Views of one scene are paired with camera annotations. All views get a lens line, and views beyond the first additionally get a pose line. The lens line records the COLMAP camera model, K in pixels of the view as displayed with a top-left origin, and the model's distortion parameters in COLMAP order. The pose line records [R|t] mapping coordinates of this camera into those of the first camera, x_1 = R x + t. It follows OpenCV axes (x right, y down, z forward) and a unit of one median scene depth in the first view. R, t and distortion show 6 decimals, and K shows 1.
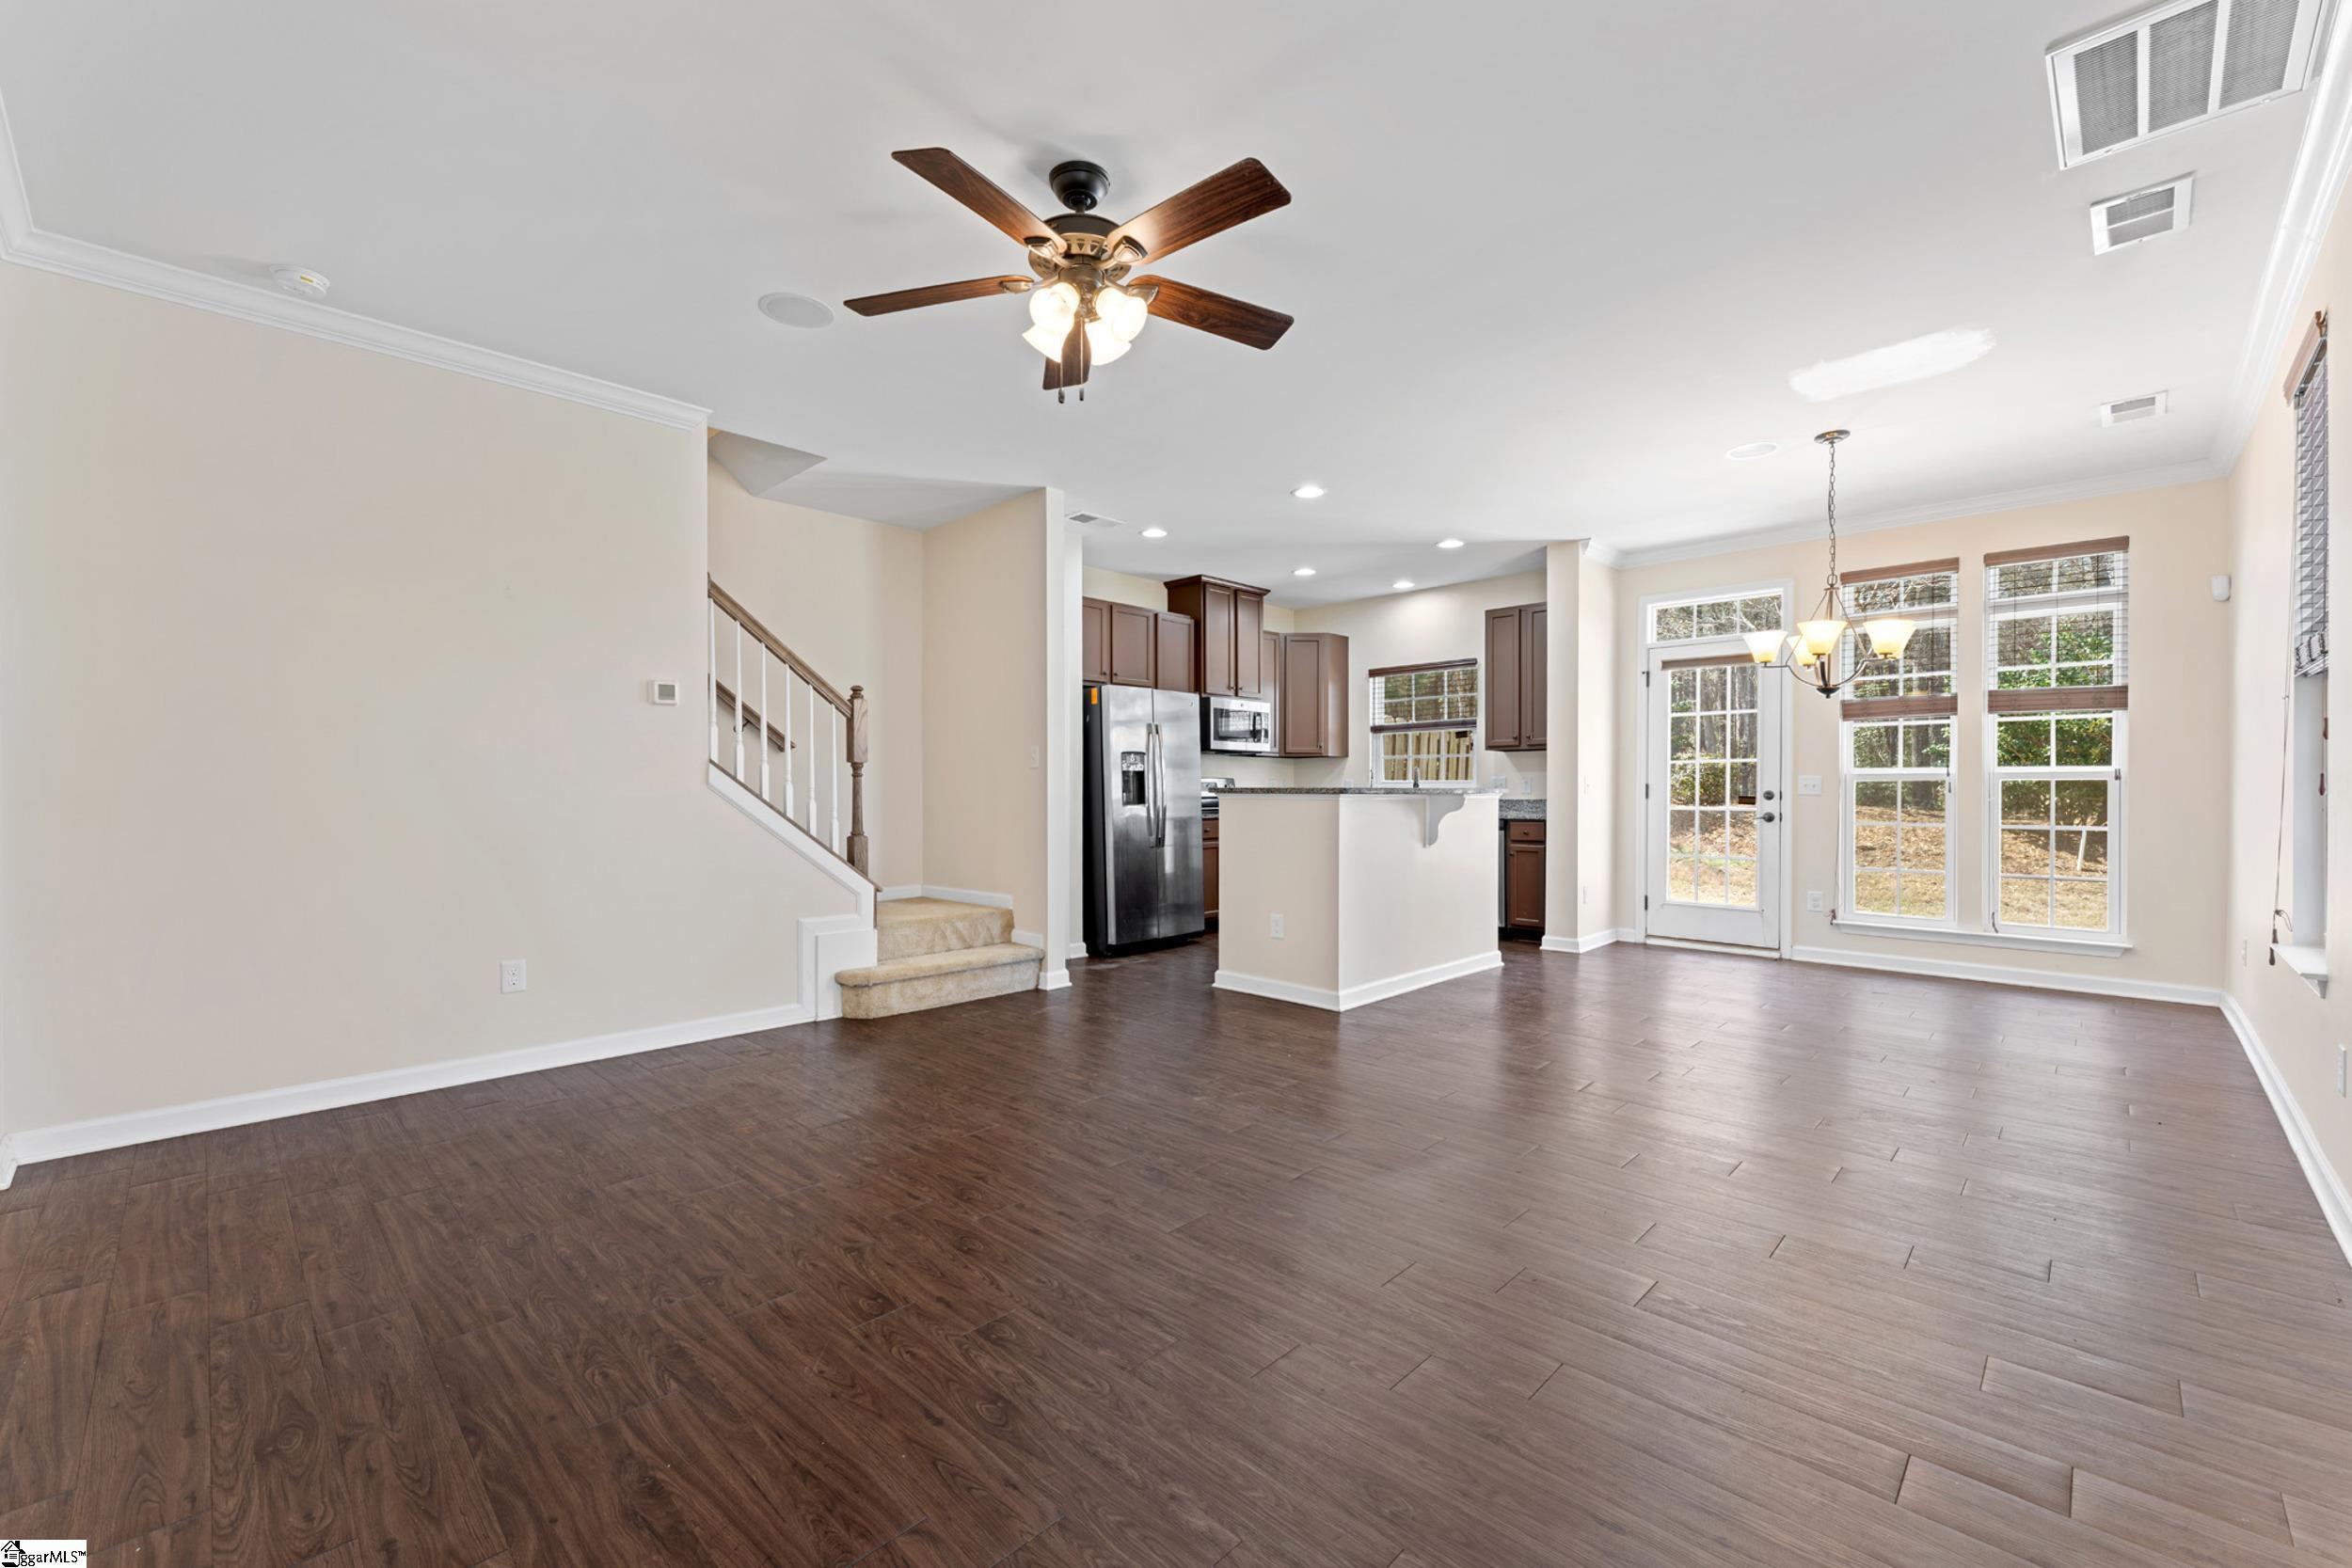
lens RADIAL K [[955.7, 0, 1162.2], [0, 955.7, 792.1], [0, 0, 1]] dist [-0.000001, 0.001026]
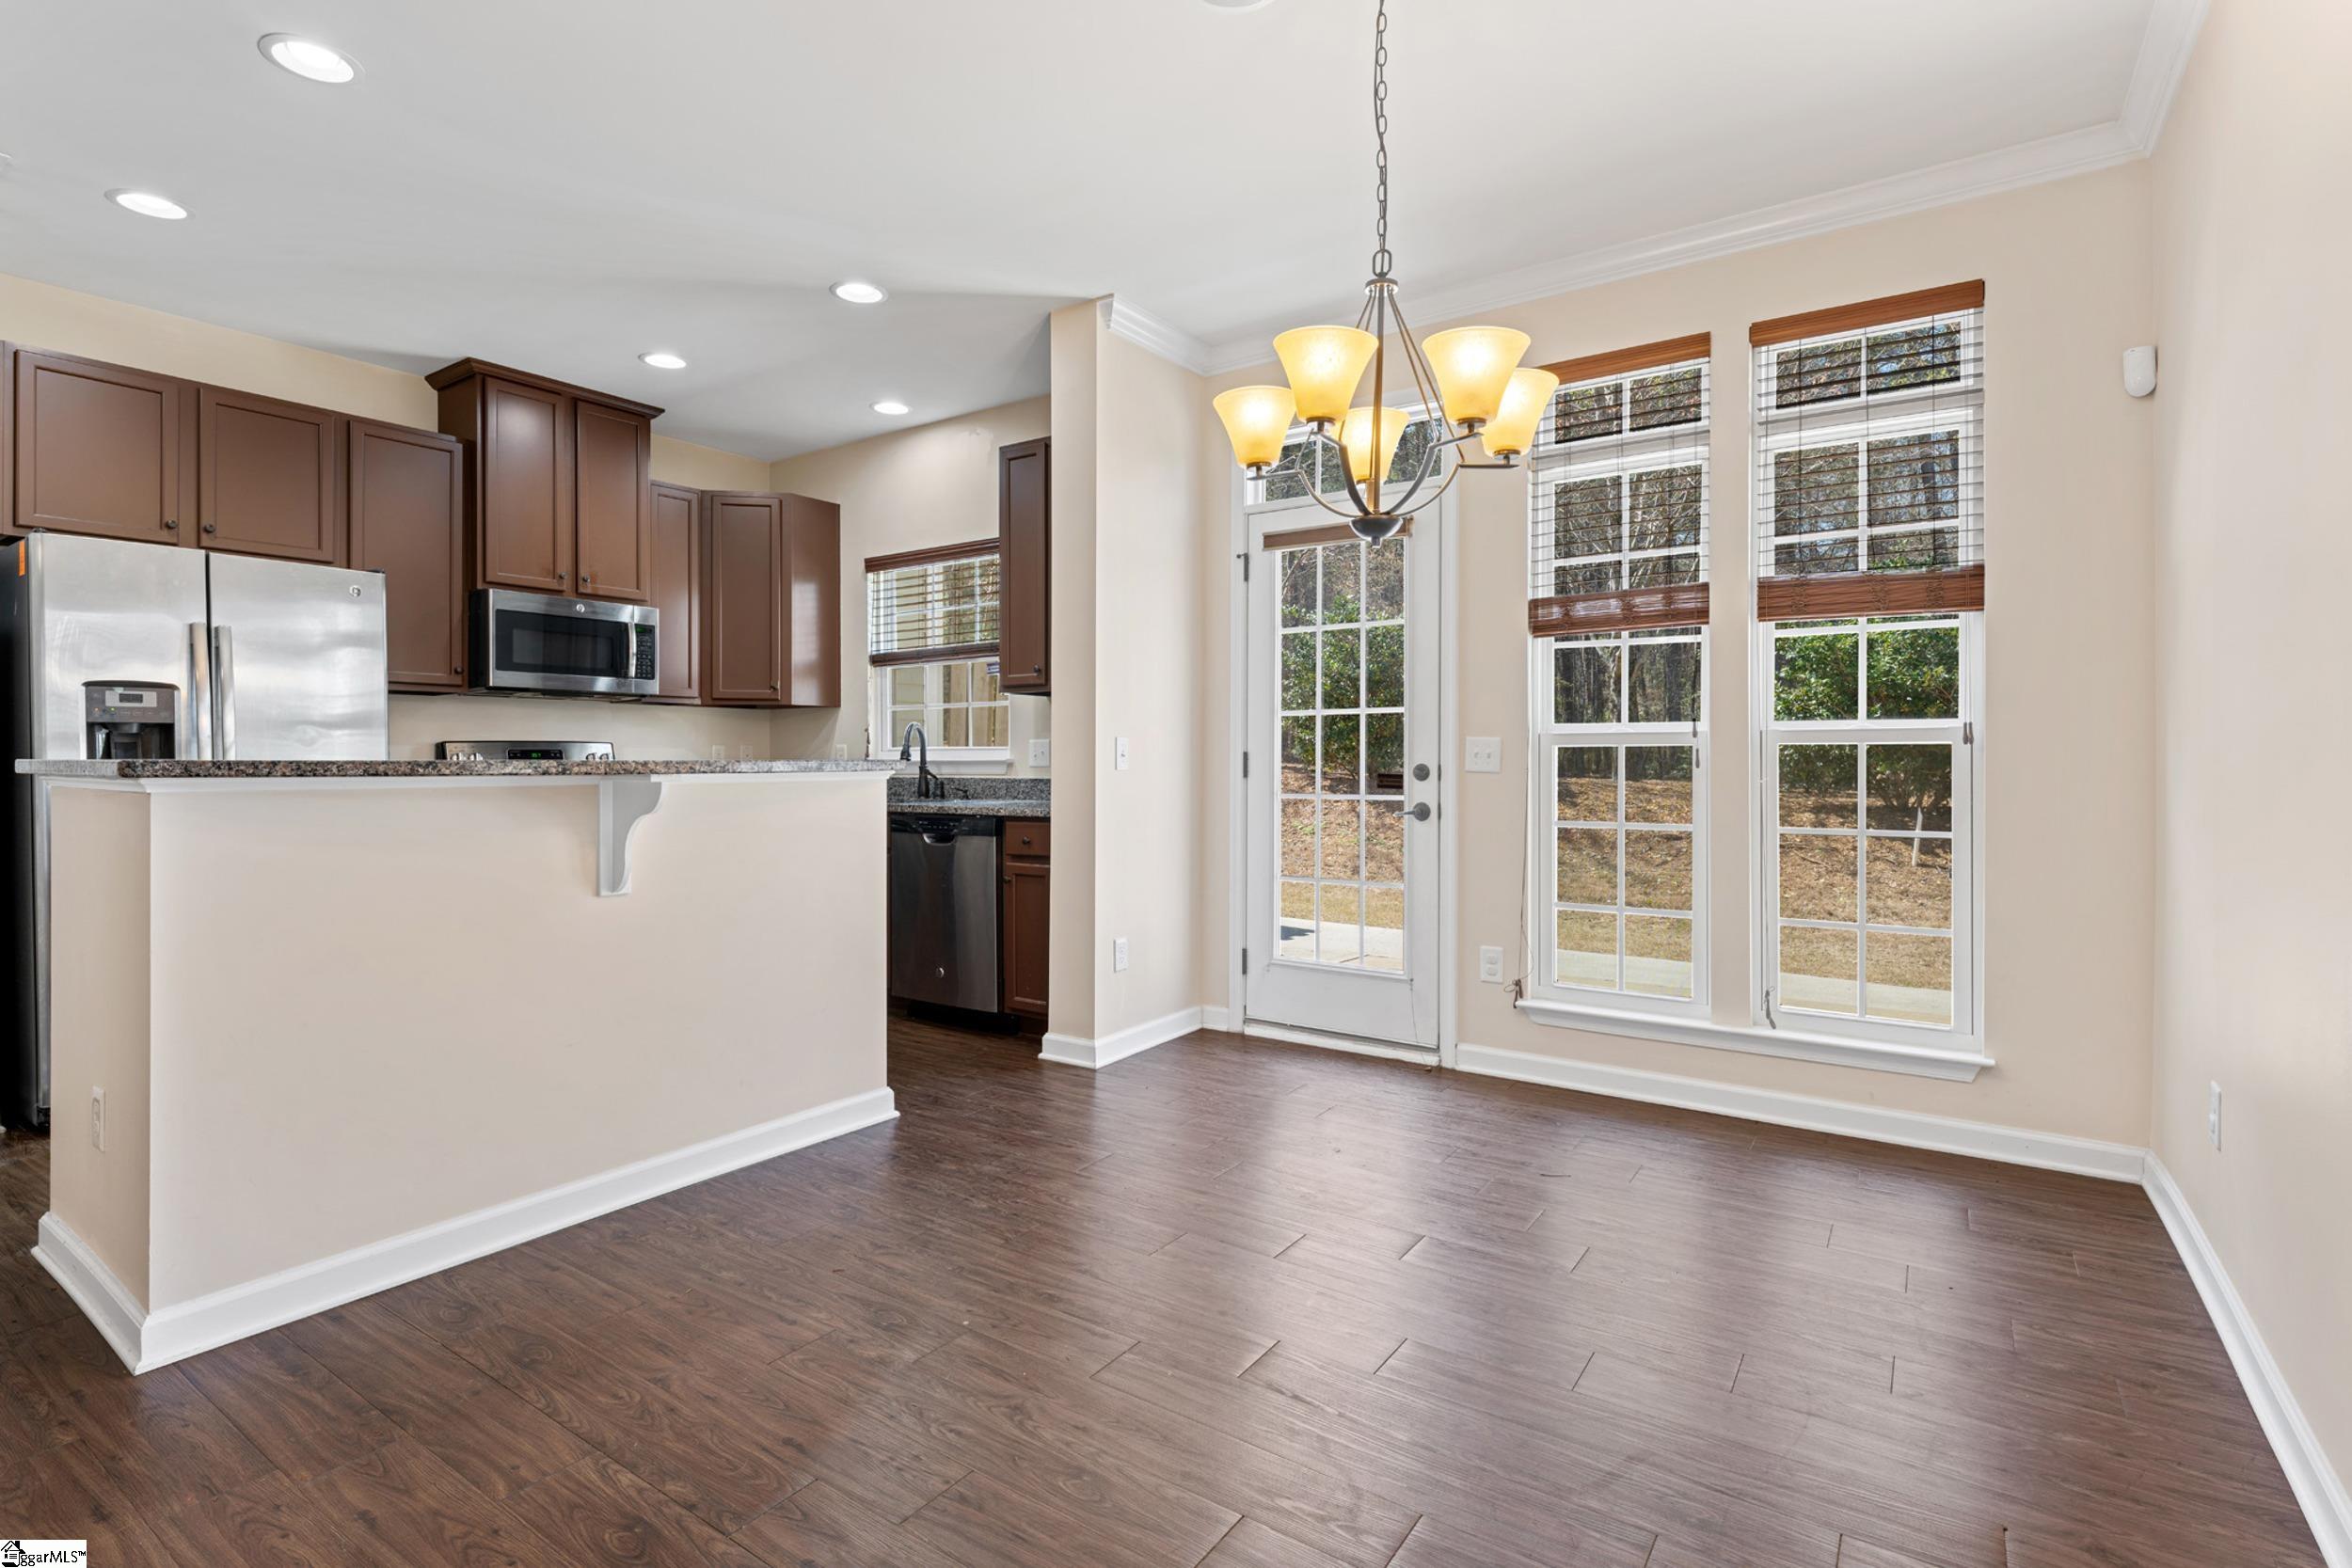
lens RADIAL K [[1092.3, 0, 1168.6], [0, 1092.3, 753.3], [0, 0, 1]] dist [-0.007539, -0.000055]
pose [[0.983457, -0.000081, 0.181144, 0.382655], [0.001426, 0.999972, -0.007293, -0.003275], [-0.181139, 0.007431, 0.983430, 0.410583]]
